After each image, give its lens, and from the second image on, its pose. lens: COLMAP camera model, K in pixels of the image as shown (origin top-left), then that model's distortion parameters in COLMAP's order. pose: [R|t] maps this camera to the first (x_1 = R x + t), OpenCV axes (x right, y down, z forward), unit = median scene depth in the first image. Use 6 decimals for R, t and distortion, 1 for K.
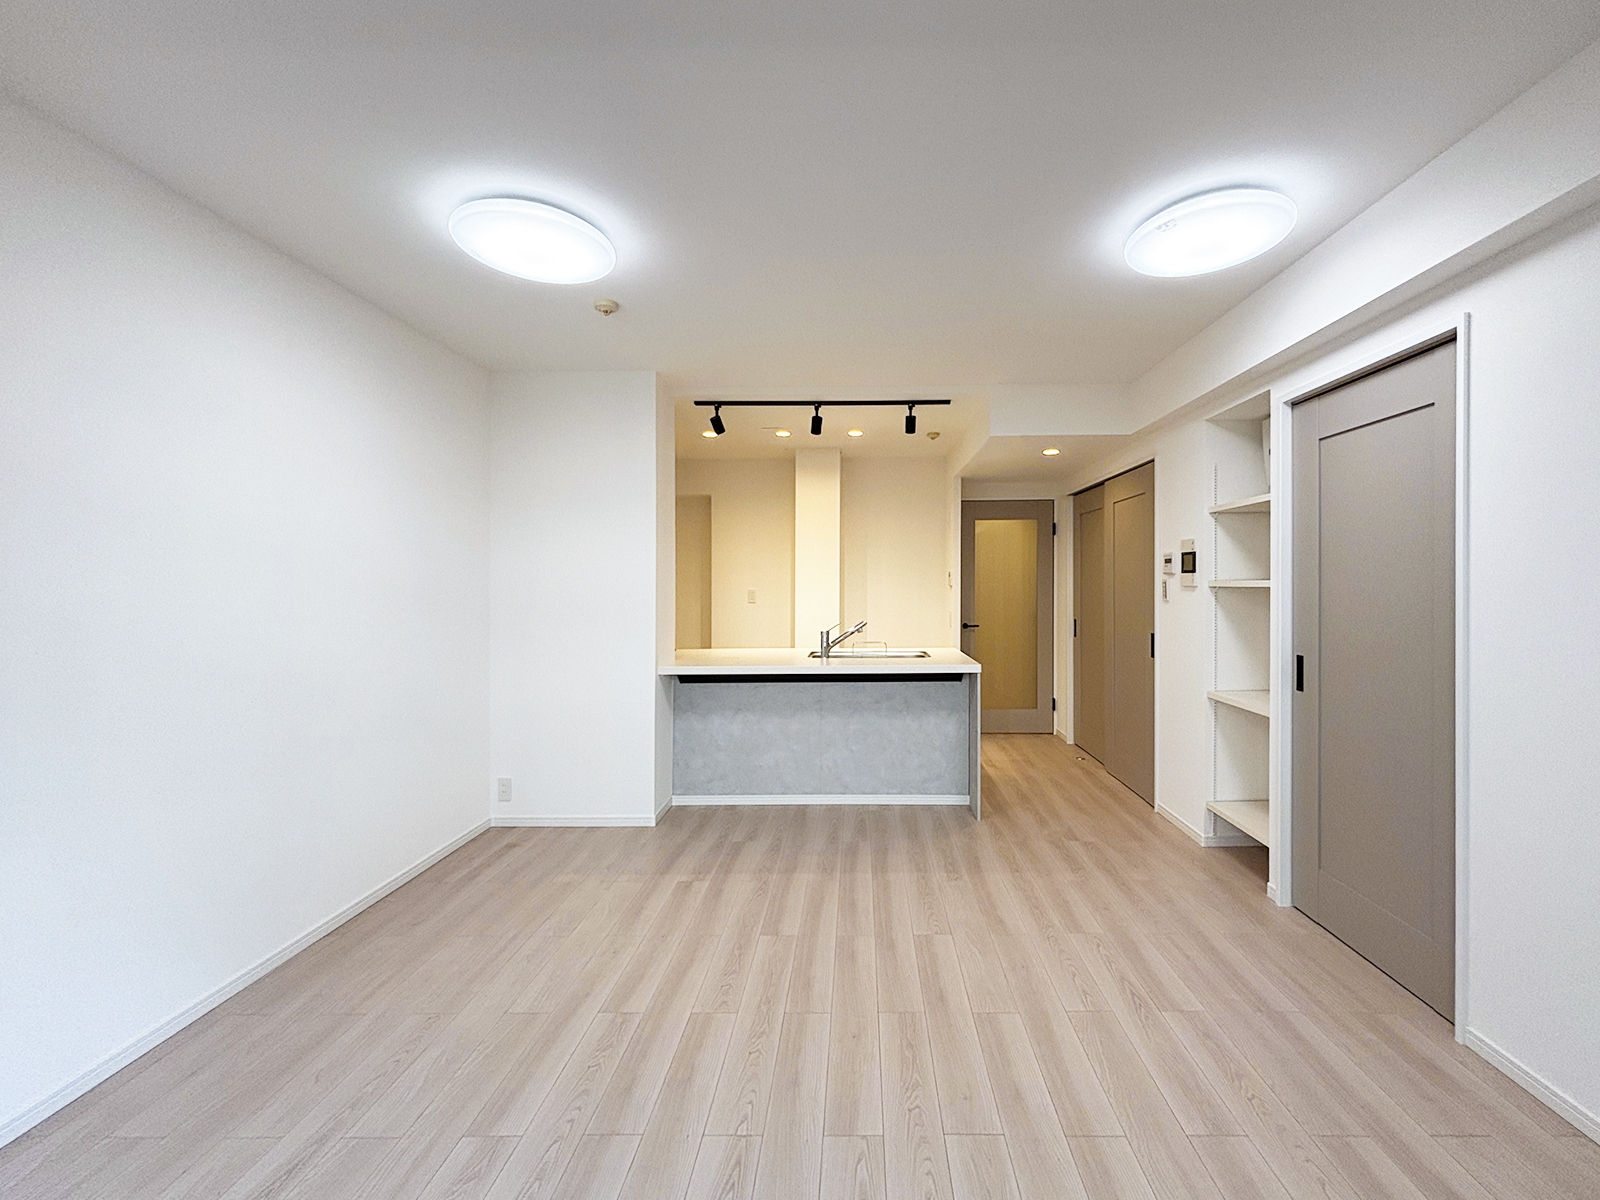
lens RADIAL K [[671.6, 0, 863.8], [0, 671.6, 577.3], [0, 0, 1]] dist [0.001929, 0.000315]
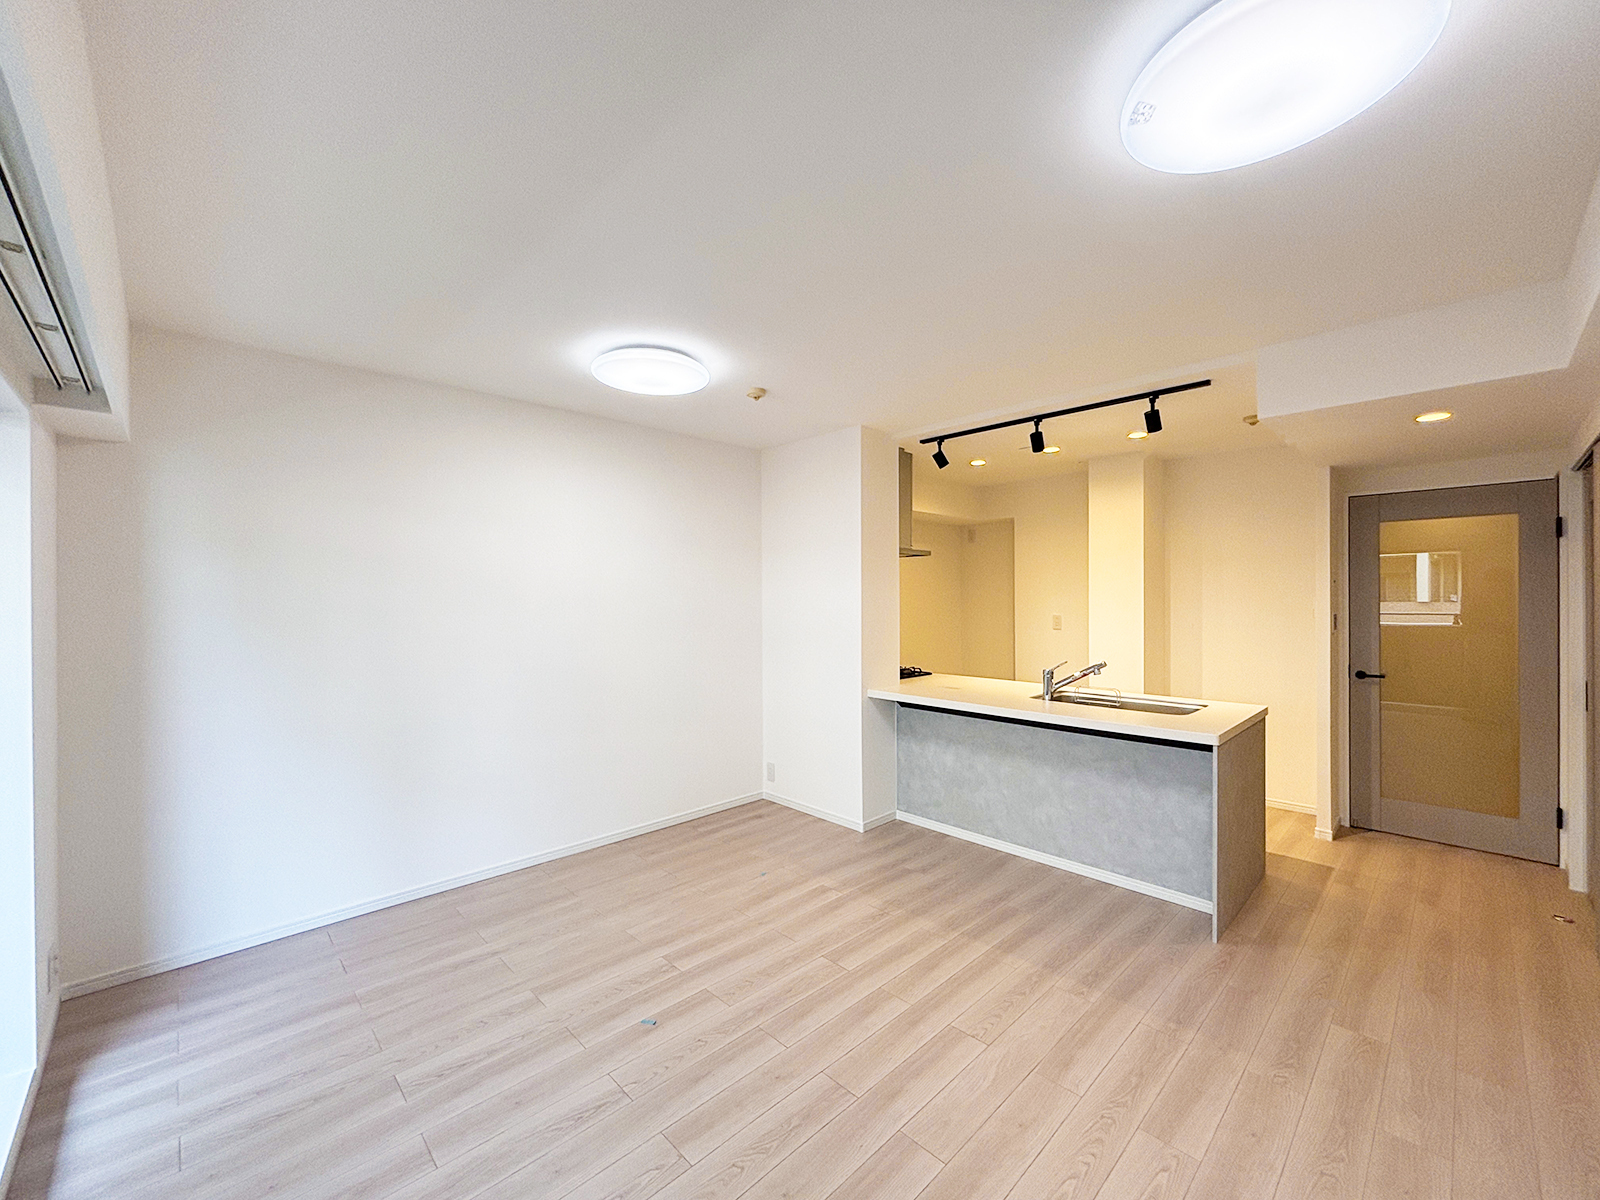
lens RADIAL K [[646.6, 0, 800.0], [0, 646.6, 600.0], [0, 0, 1]] dist [0.001619, 0.000290]
pose [[0.691999, 0.010929, -0.721816, 0.422778], [0.008420, 0.999695, 0.023209, -0.047223], [0.721849, -0.022139, 0.691696, 0.200492]]
